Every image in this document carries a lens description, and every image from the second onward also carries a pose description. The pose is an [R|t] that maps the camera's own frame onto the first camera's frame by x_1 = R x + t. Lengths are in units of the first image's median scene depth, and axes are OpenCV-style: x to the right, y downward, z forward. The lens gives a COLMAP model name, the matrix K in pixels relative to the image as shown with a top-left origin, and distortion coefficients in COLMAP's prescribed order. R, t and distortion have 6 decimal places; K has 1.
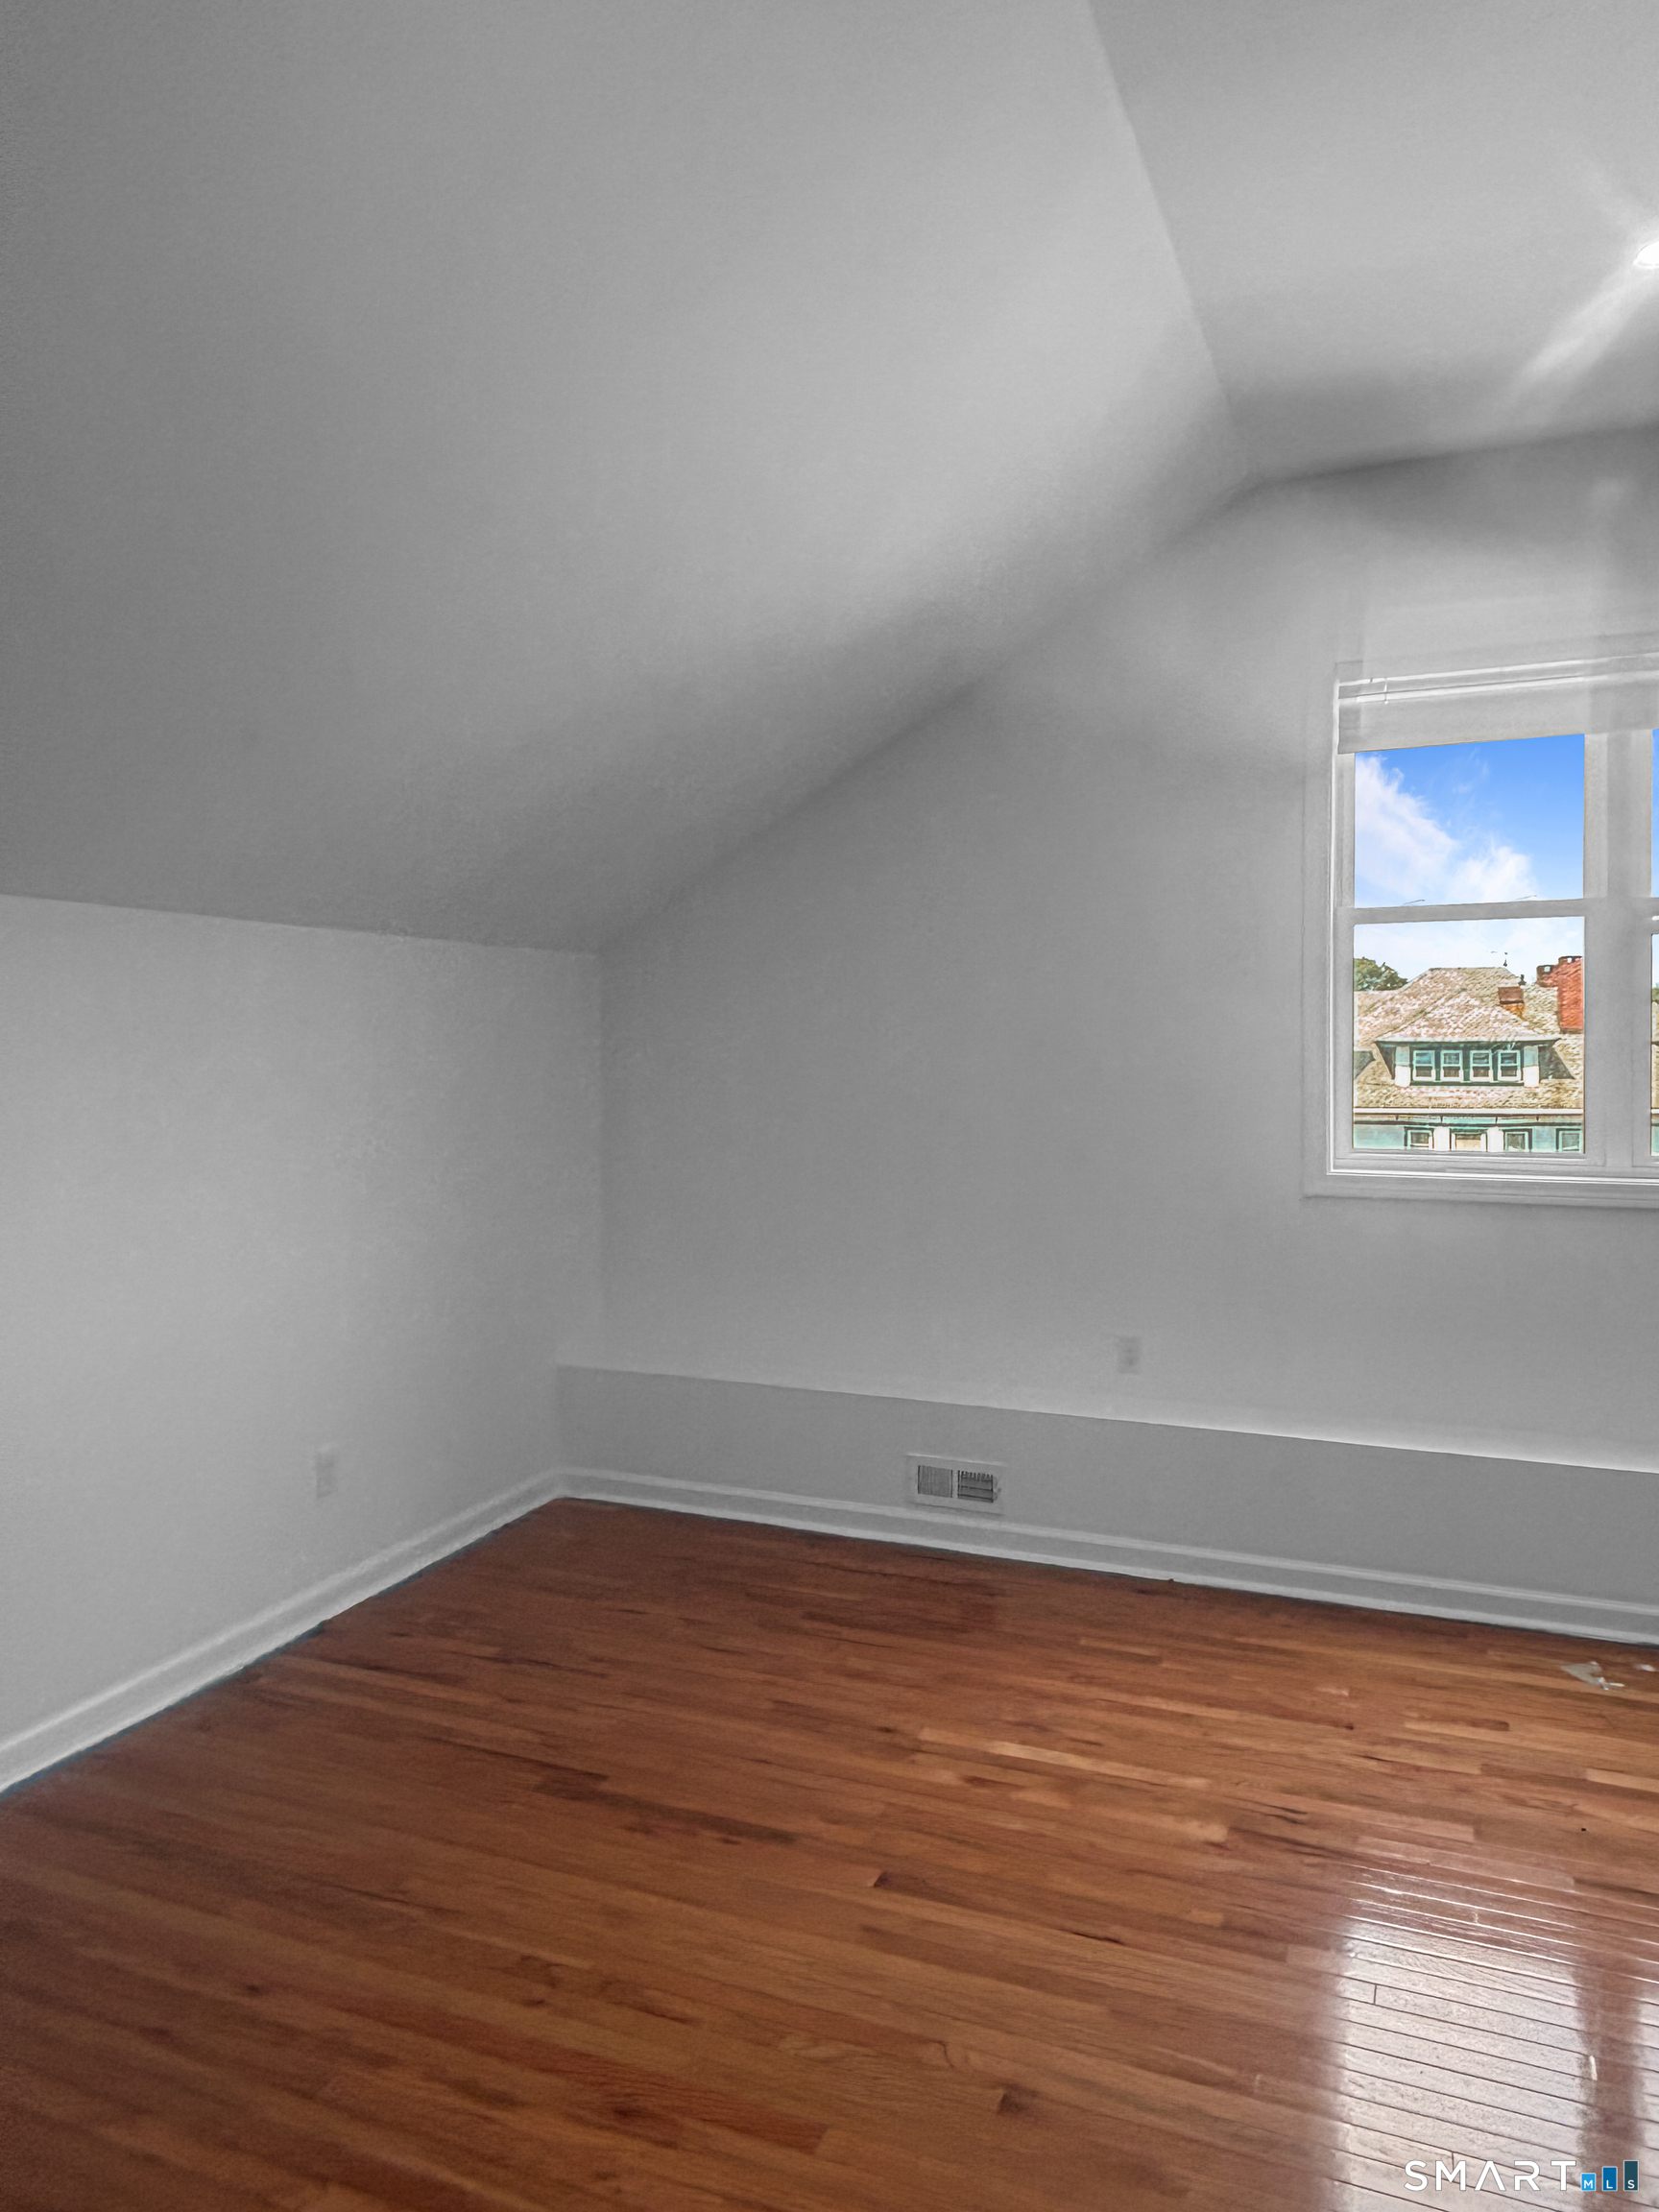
lens RADIAL K [[1519.4, 0, 805.6], [0, 1519.4, 1038.9], [0, 0, 1]] dist [0.005634, -0.002426]
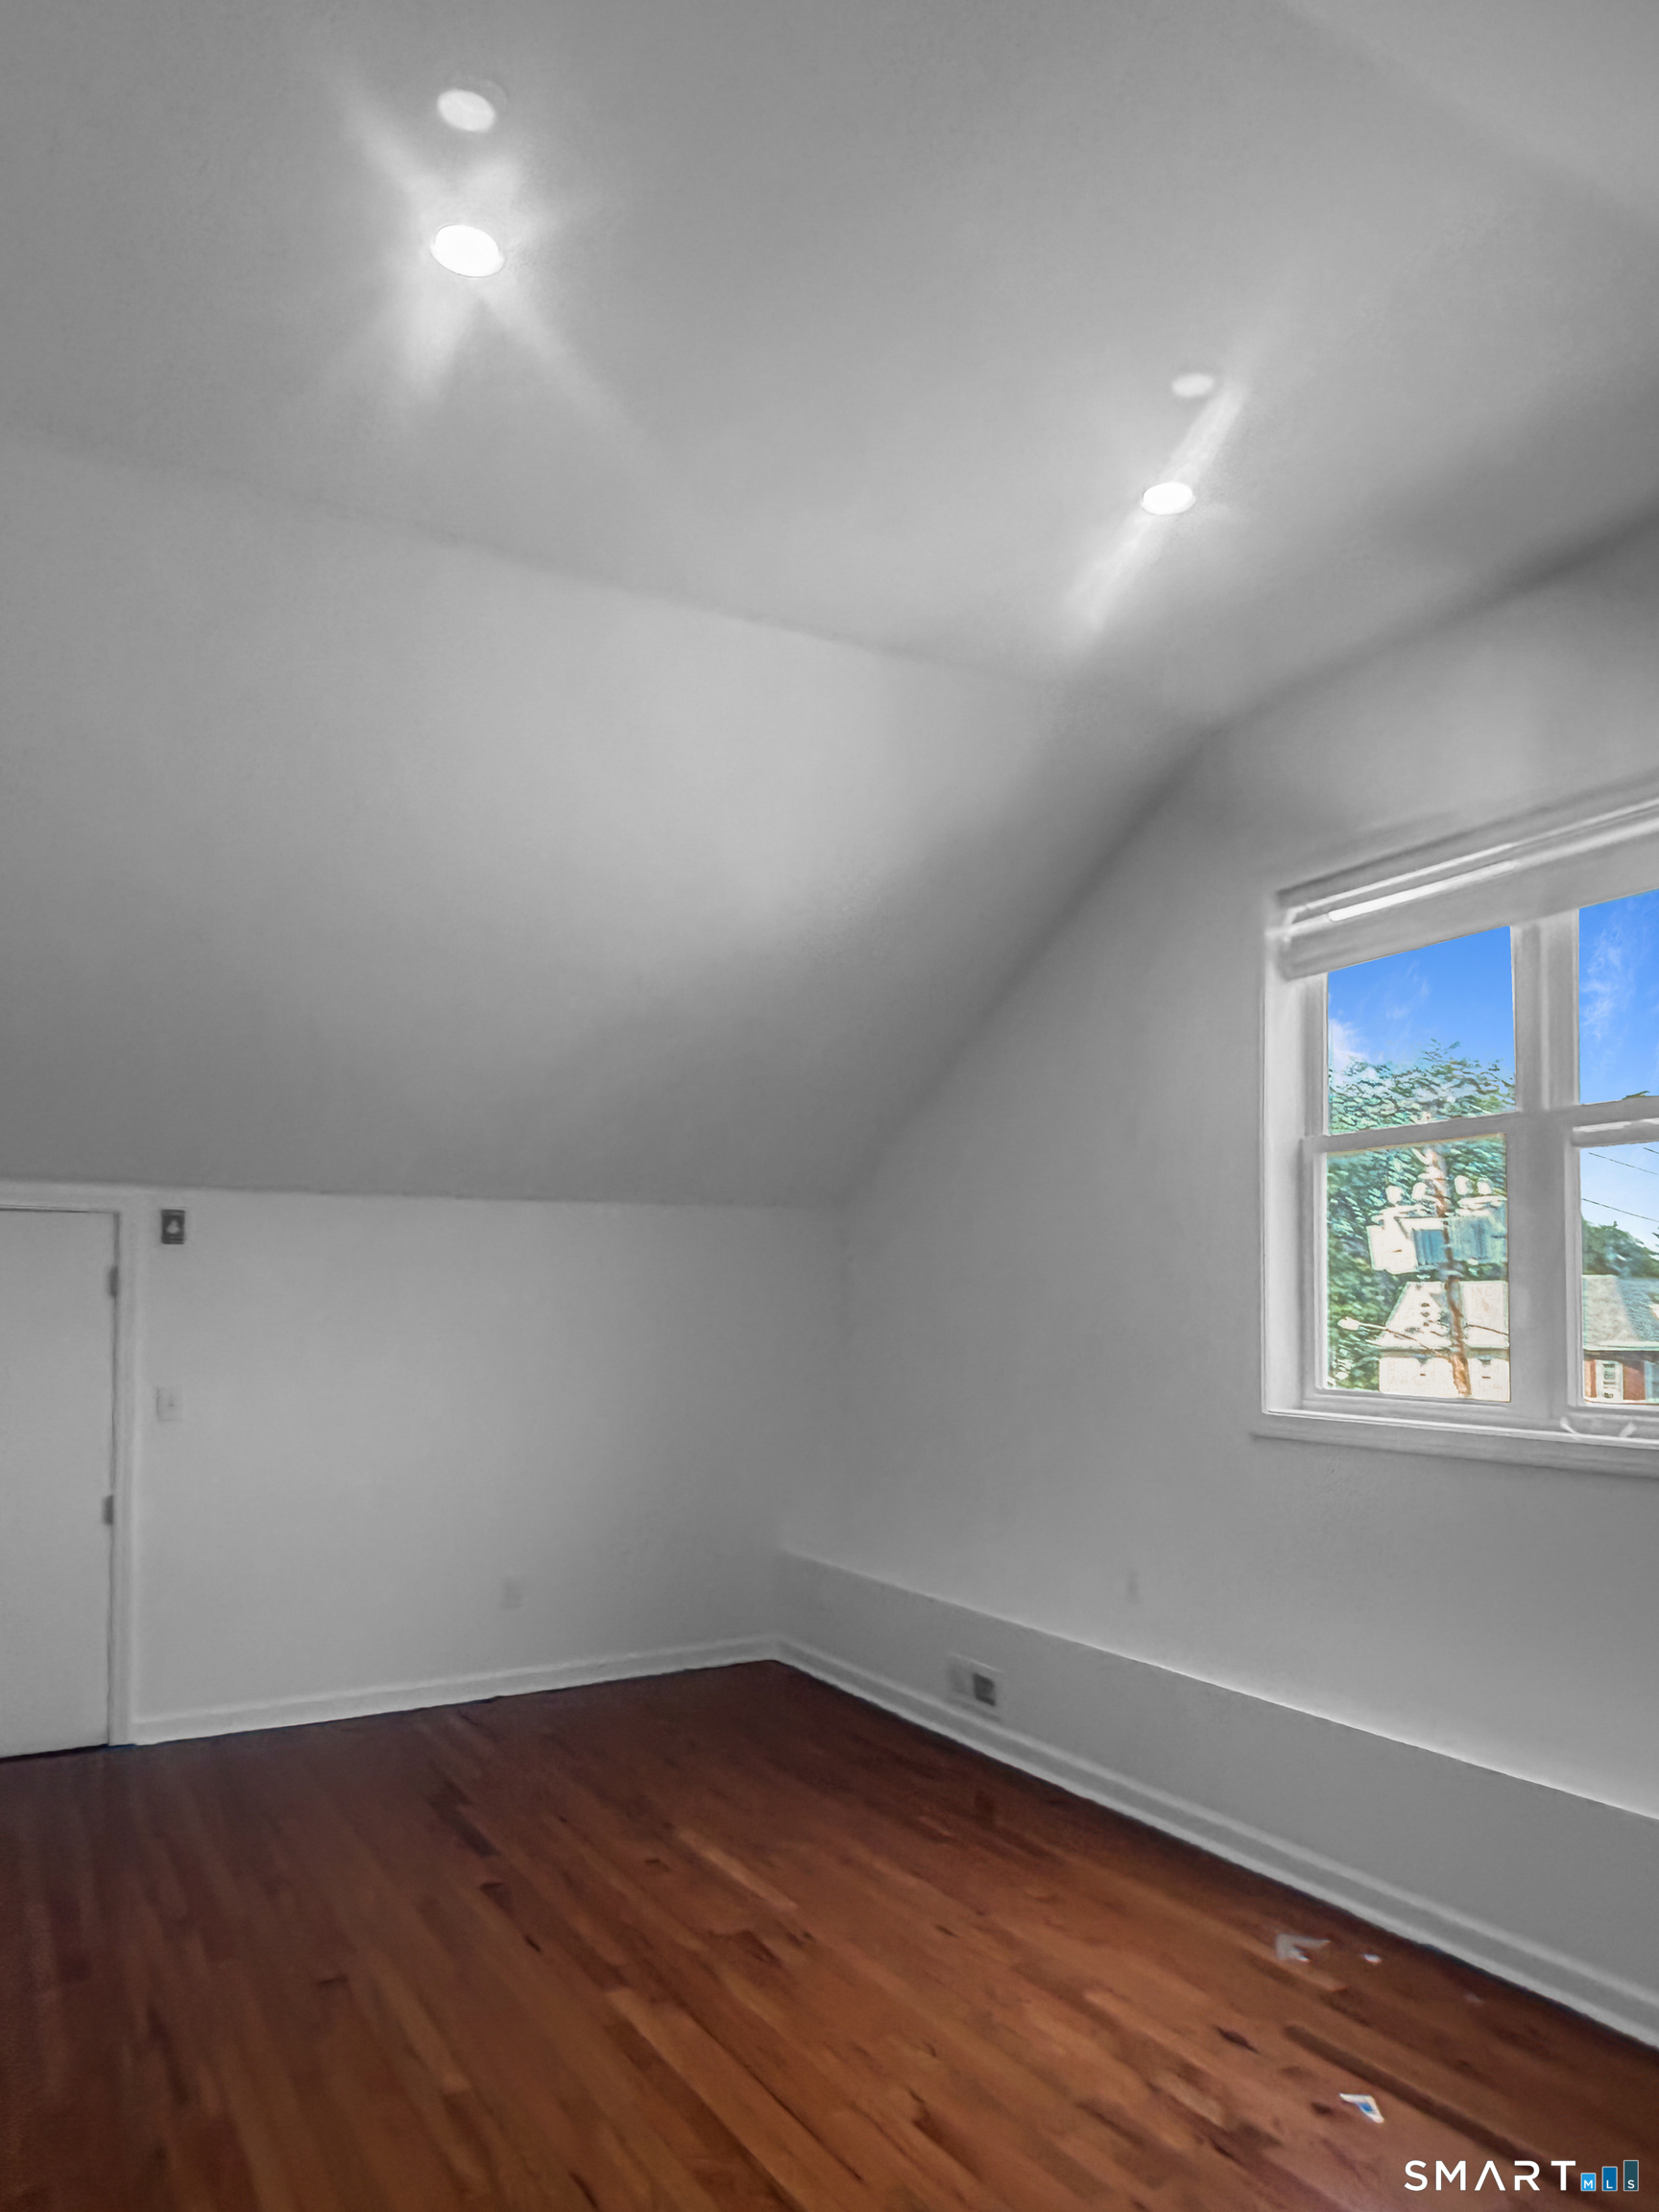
lens RADIAL K [[1489.1, 0, 788.0], [0, 1489.1, 1164.9], [0, 0, 1]] dist [-0.004556, -0.010643]
pose [[0.786335, -0.056451, -0.615216, 0.765055], [-0.007178, 0.994915, -0.100467, 0.031057], [0.617759, 0.083417, 0.781931, 0.051038]]
